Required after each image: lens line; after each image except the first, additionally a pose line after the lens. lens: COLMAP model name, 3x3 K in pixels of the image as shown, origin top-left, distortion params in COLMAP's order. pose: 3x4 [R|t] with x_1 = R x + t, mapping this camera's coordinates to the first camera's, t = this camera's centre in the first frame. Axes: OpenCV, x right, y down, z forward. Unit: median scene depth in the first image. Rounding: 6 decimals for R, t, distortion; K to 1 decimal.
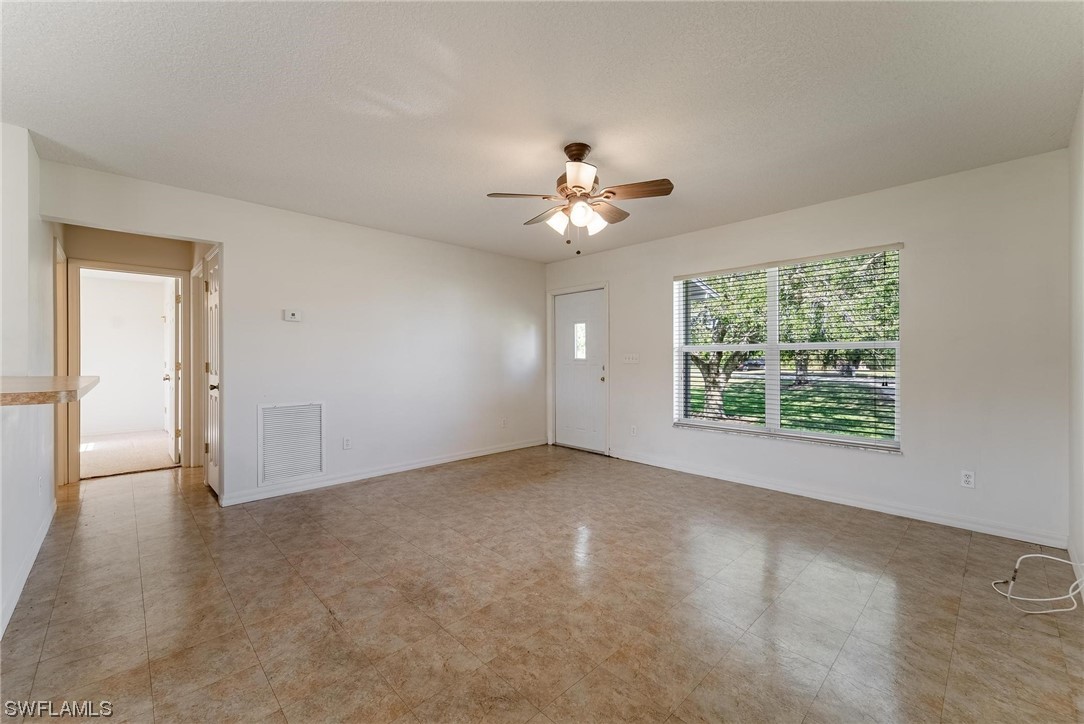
lens RADIAL K [[433.5, 0, 542.5], [0, 433.5, 358.3], [0, 0, 1]] dist [0.016269, -0.000483]
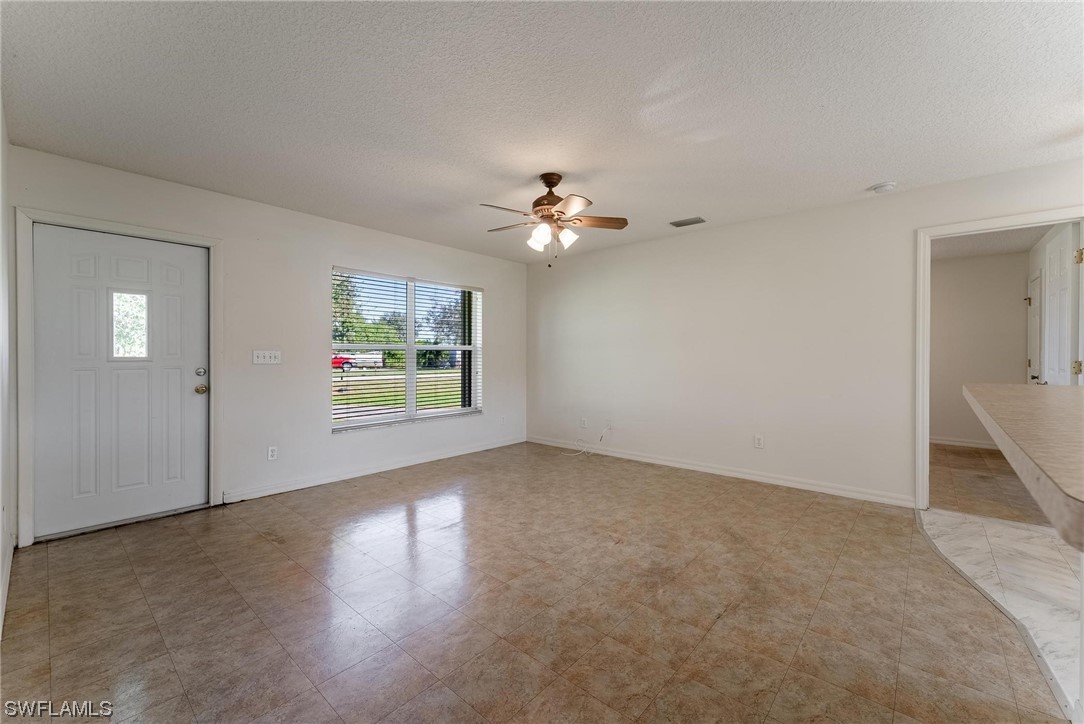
lens RADIAL K [[435.2, 0, 539.4], [0, 435.2, 356.8], [0, 0, 1]] dist [0.012598, -0.000221]
pose [[-0.074894, 0.003380, 0.997186, -1.110680], [0.000927, 0.999994, -0.003320, 0.004949], [-0.997191, 0.000676, -0.074897, 1.146072]]
